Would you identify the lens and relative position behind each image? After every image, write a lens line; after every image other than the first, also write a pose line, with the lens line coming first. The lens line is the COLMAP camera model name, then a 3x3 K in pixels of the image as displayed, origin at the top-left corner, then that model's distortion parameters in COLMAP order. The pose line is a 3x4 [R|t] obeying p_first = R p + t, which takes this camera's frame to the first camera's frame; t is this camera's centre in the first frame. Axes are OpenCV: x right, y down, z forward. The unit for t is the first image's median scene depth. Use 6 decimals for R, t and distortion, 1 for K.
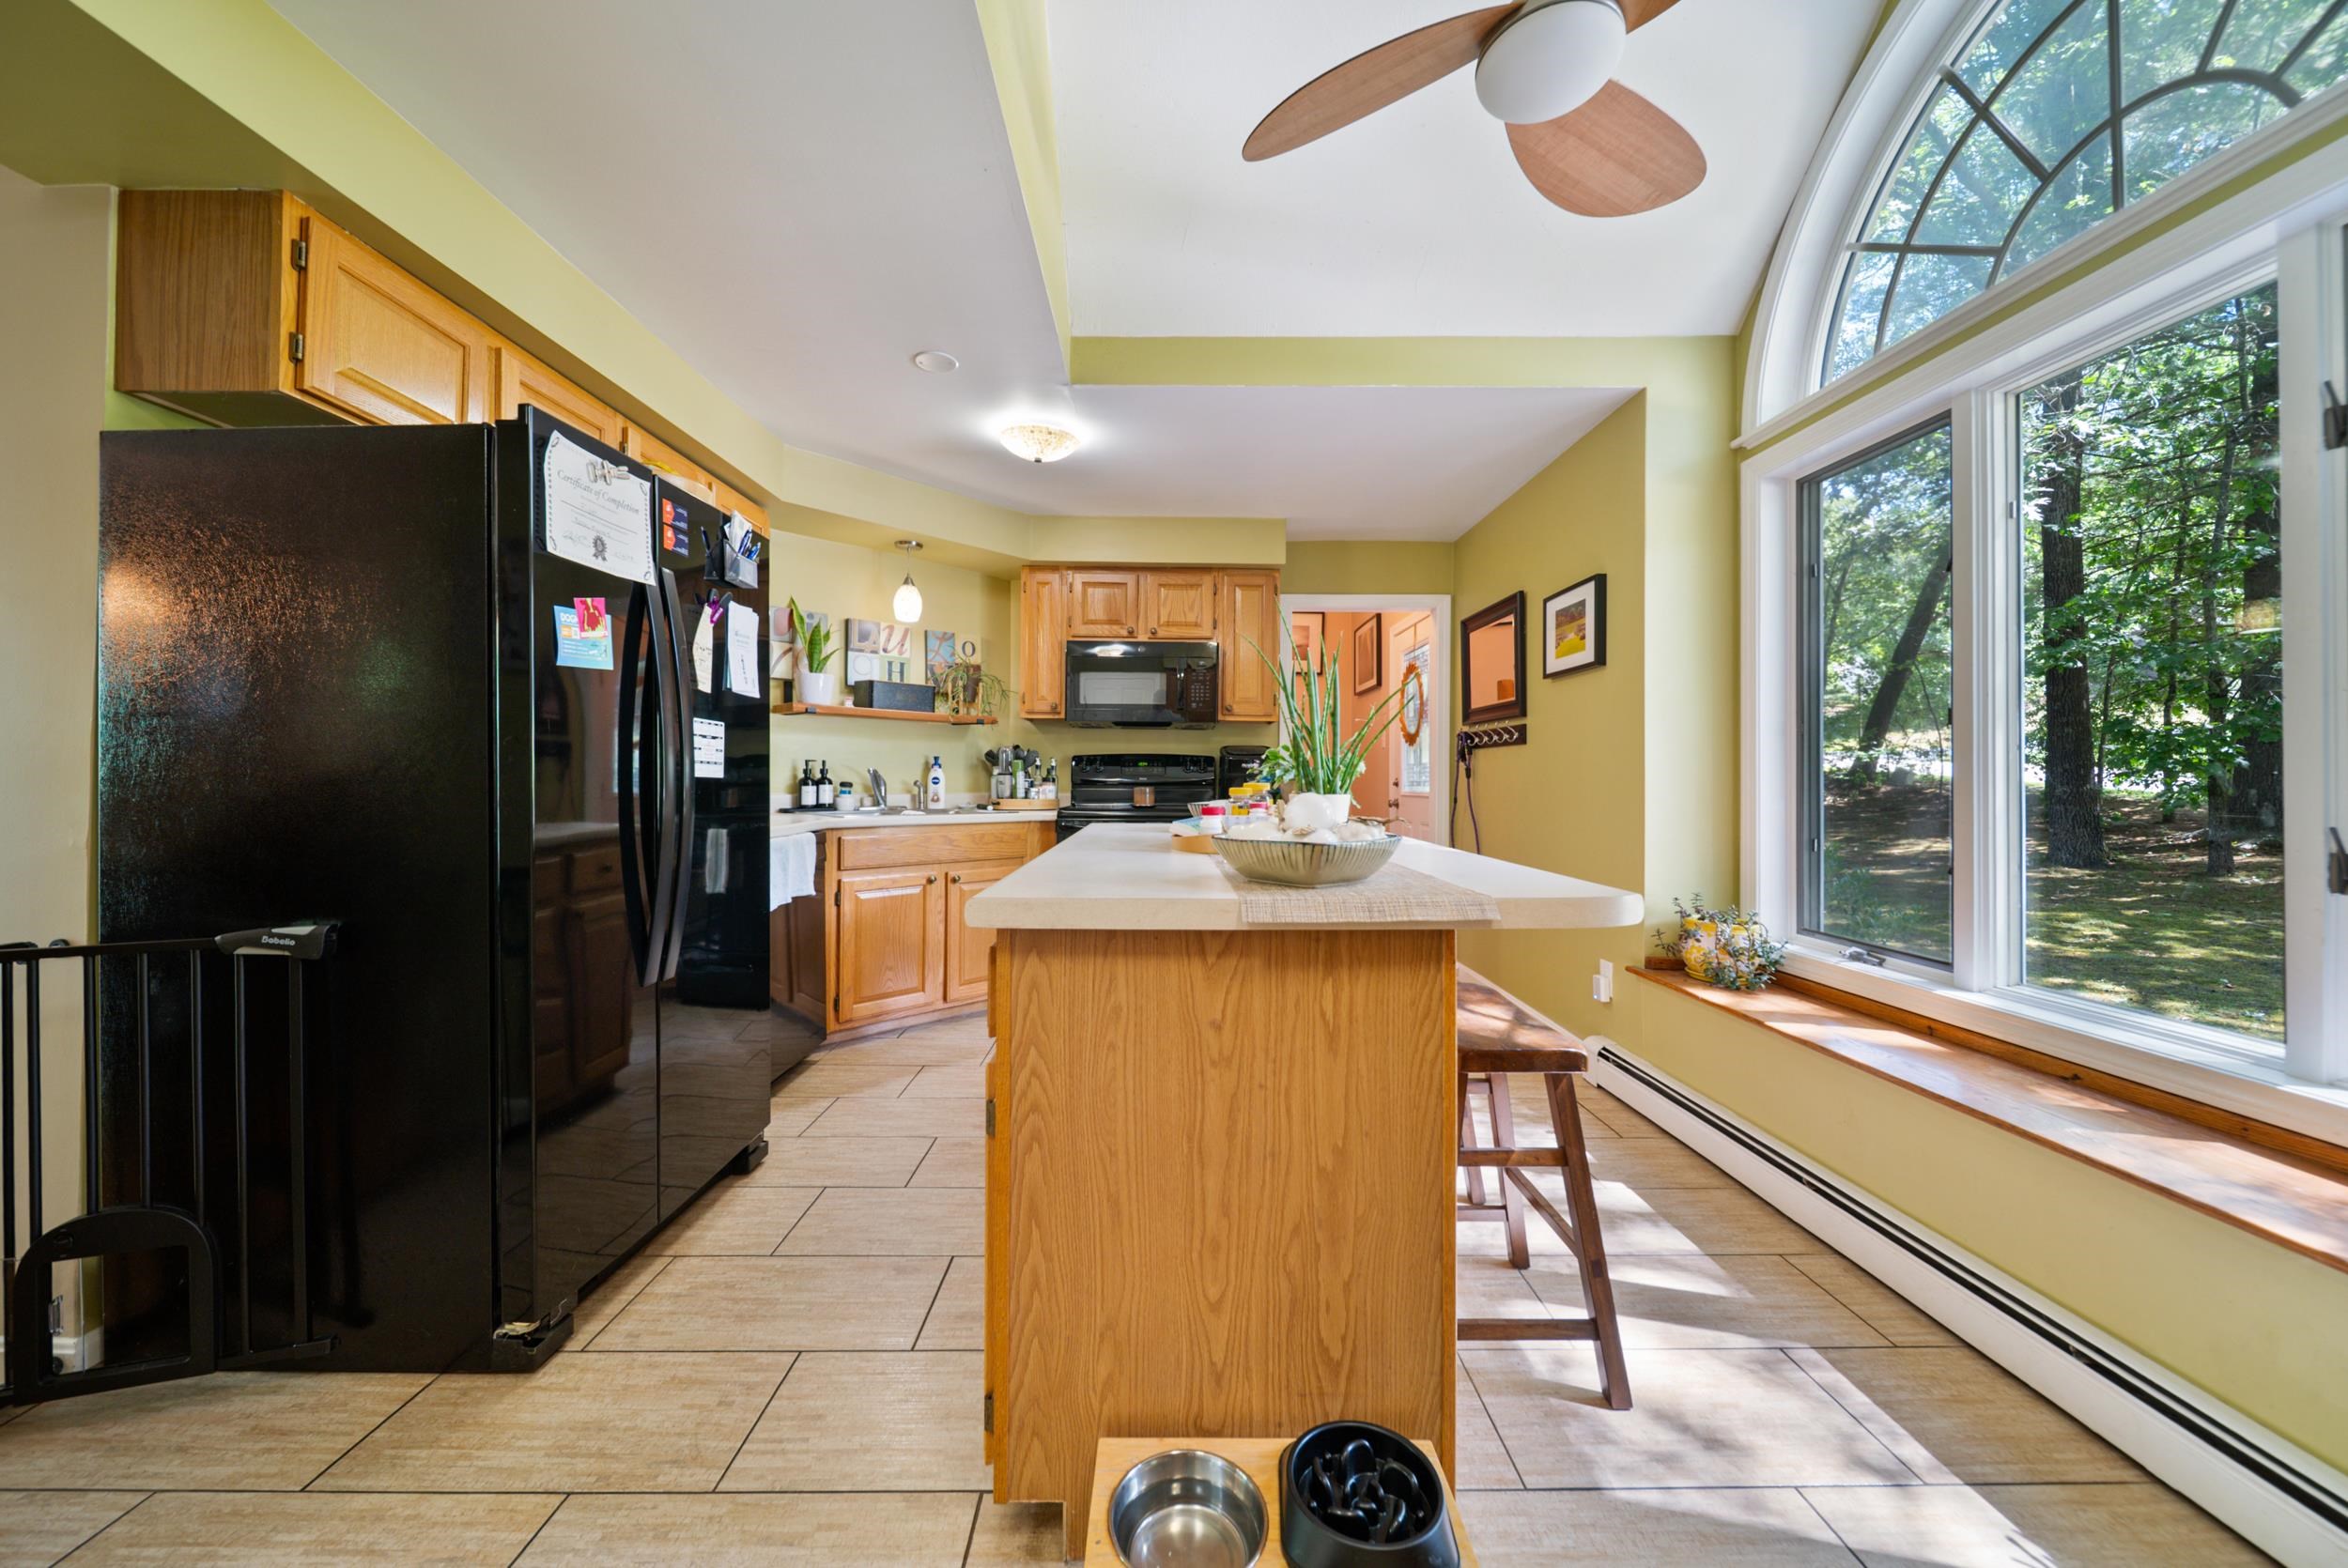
lens RADIAL K [[837.0, 0, 1189.1], [0, 837.0, 773.4], [0, 0, 1]] dist [-0.000197, -0.000795]
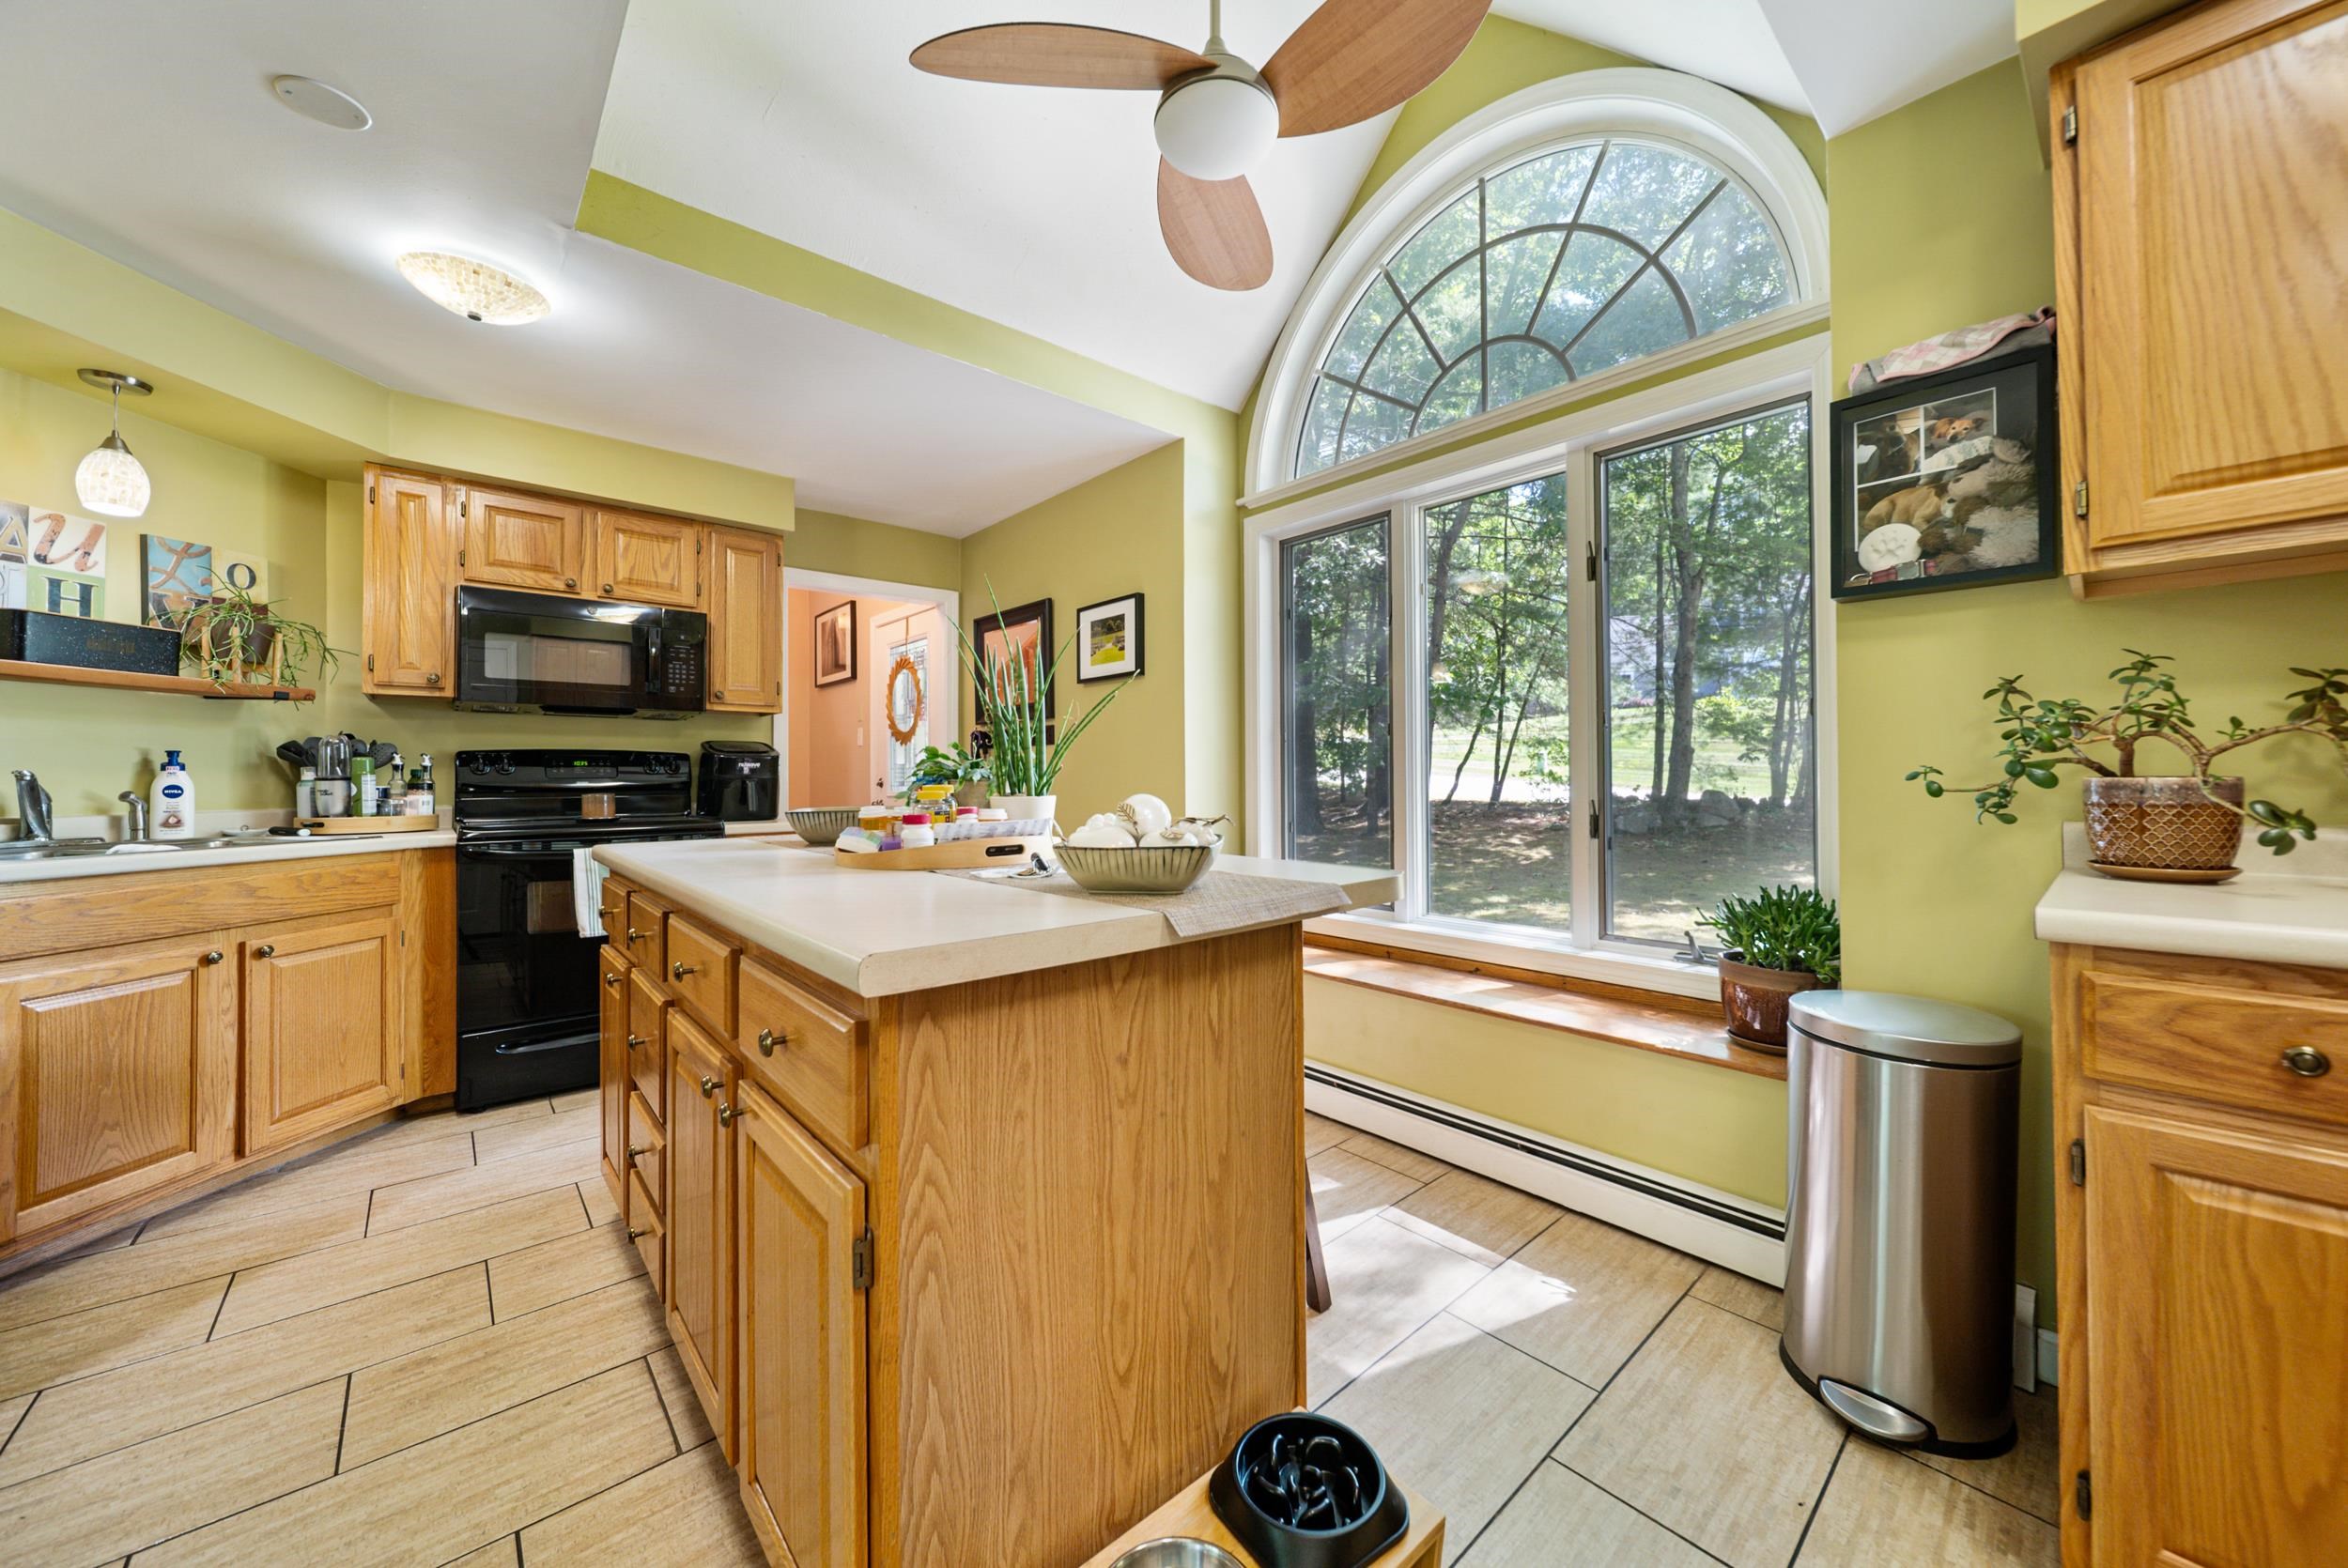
lens RADIAL K [[837.0, 0, 1188.3], [0, 837.0, 772.0], [0, 0, 1]] dist [-0.000197, -0.000795]
pose [[0.758034, -0.006835, 0.652179, -0.209619], [0.007306, 0.999971, 0.001988, -0.001424], [-0.652174, 0.003258, 0.758063, 0.121936]]
